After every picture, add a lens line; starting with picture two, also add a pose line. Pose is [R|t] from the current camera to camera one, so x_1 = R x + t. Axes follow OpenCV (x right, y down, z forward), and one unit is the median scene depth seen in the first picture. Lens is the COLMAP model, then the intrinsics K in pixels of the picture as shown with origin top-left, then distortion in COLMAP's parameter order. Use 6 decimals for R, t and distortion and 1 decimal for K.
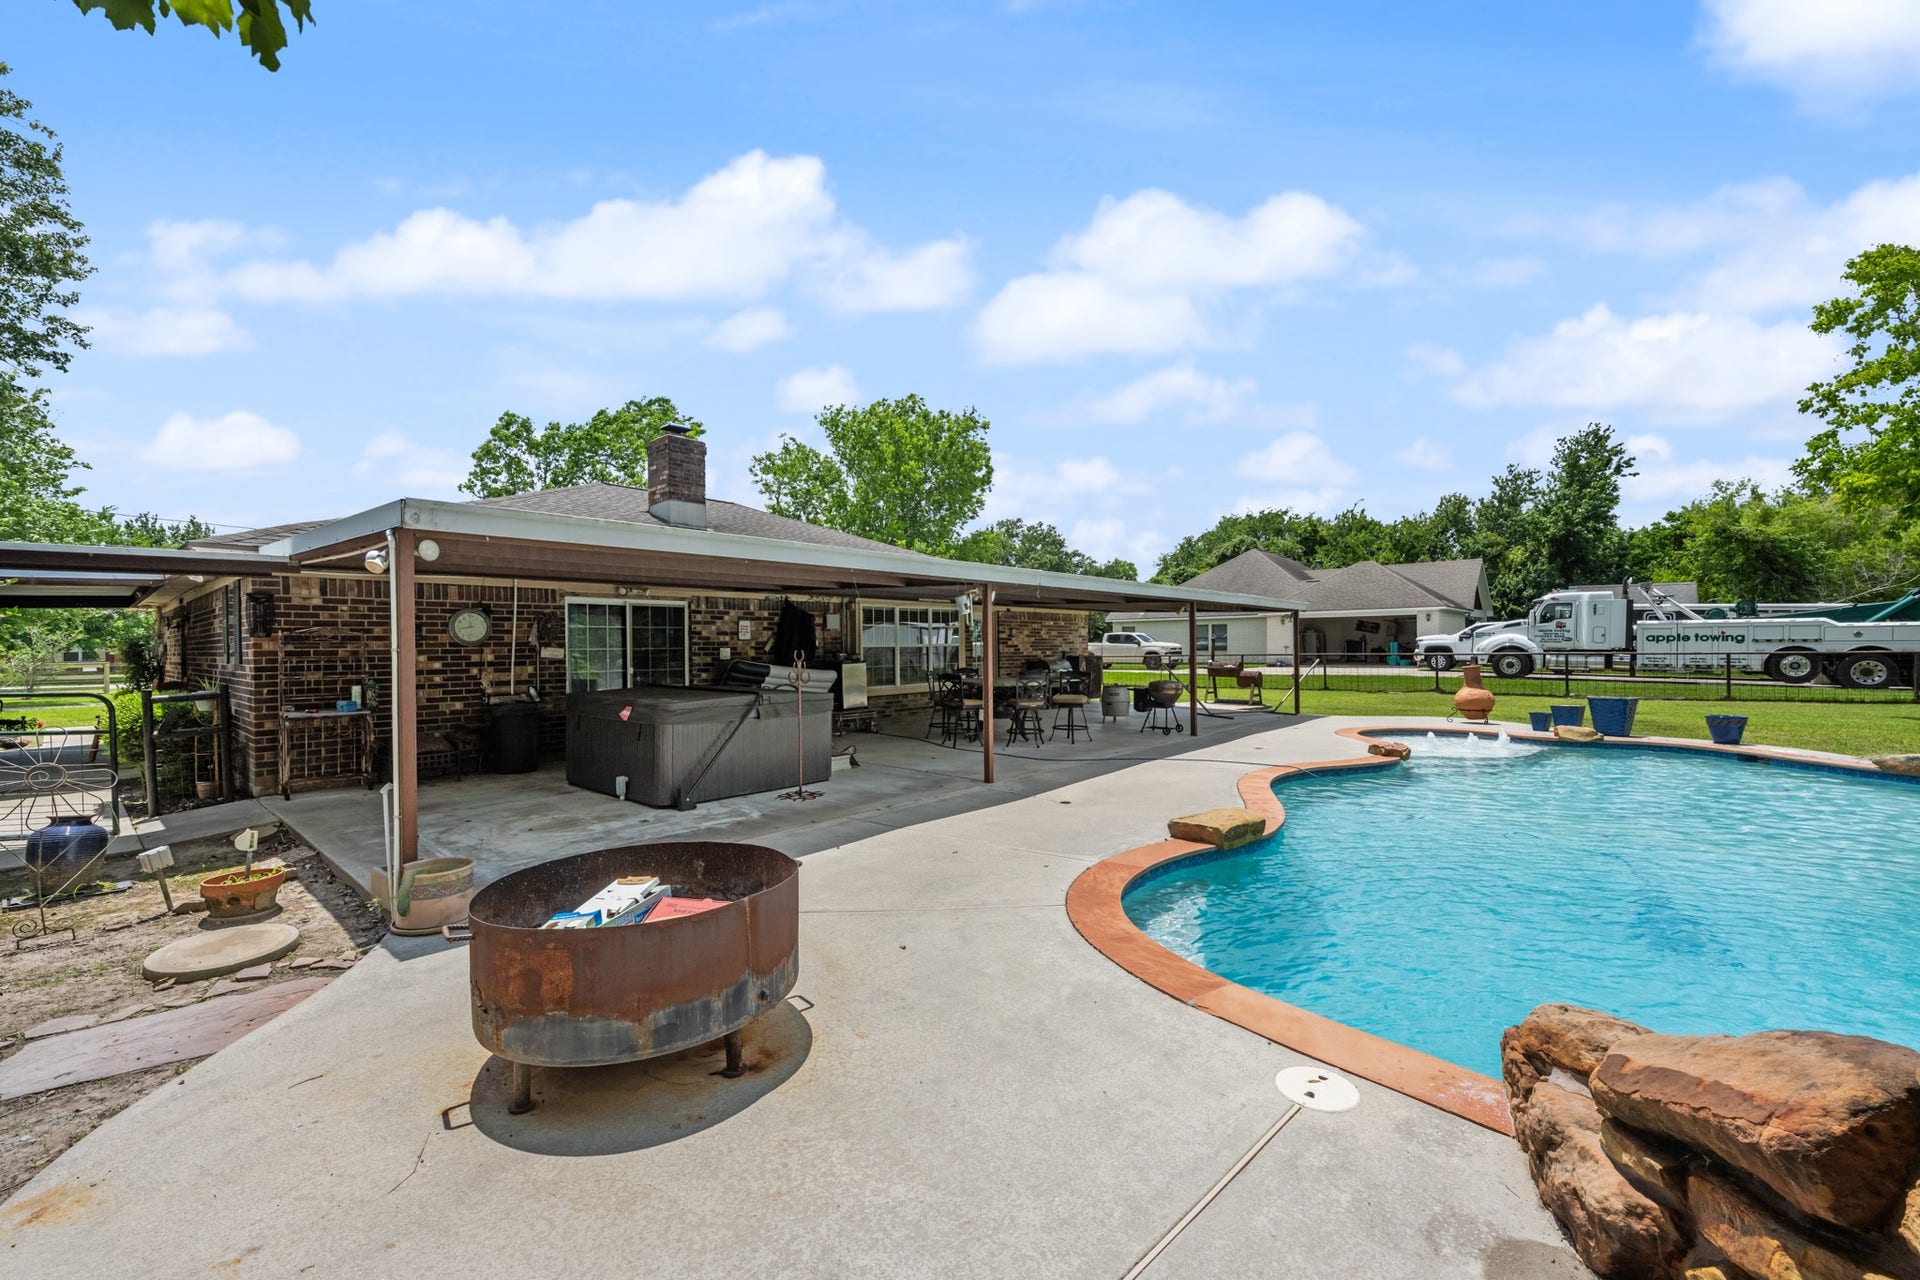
lens RADIAL K [[780.1, 0, 964.5], [0, 780.1, 620.2], [0, 0, 1]] dist [-0.001293, -0.000145]
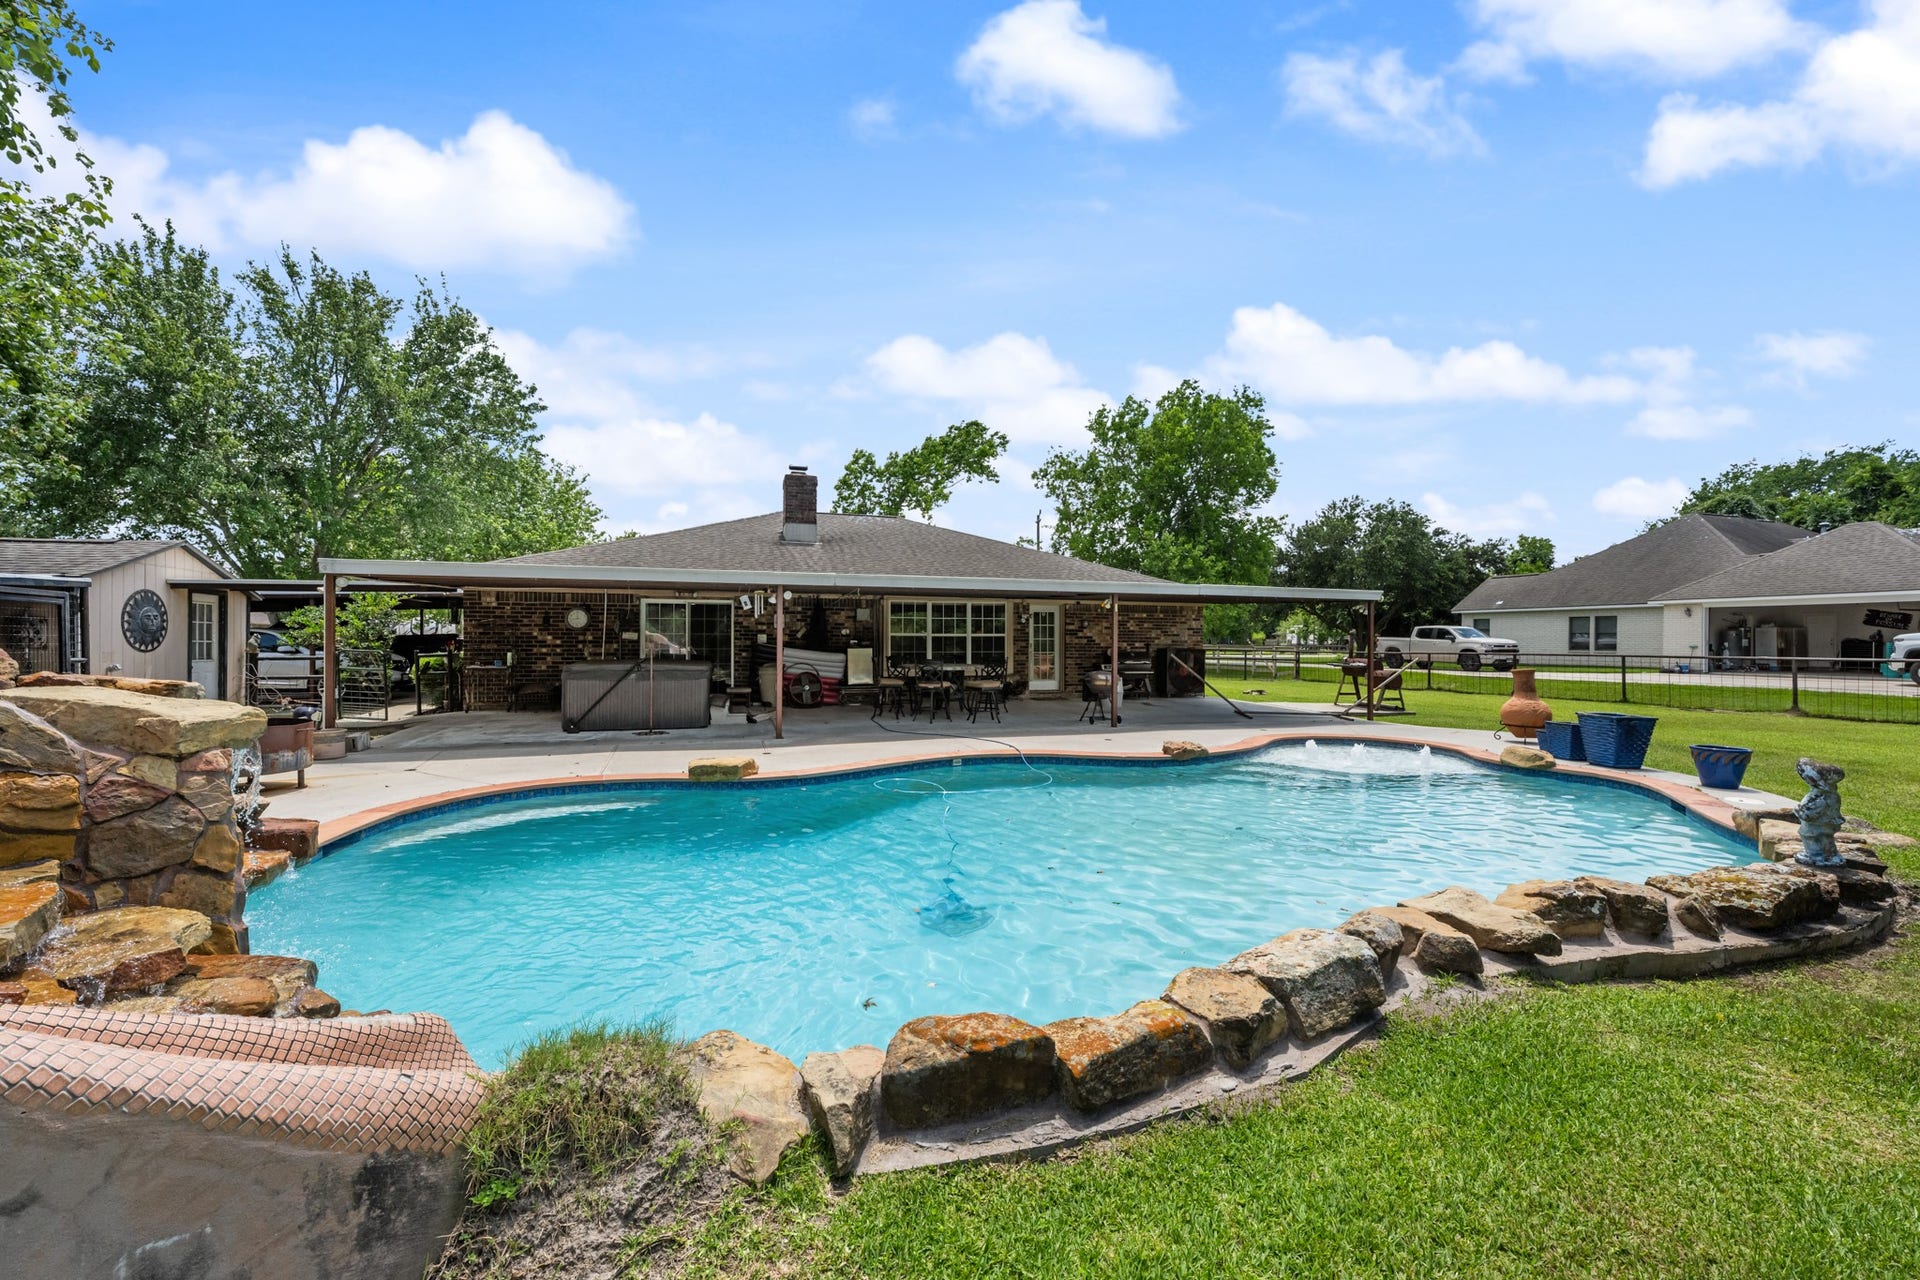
lens RADIAL K [[780.1, 0, 964.5], [0, 780.1, 620.2], [0, 0, 1]] dist [-0.001293, -0.000145]
pose [[0.845575, 0.000927, -0.533856, 0.353017], [0.004099, 0.999958, 0.008228, 0.000618], [0.533841, -0.009146, 0.845536, 0.023599]]
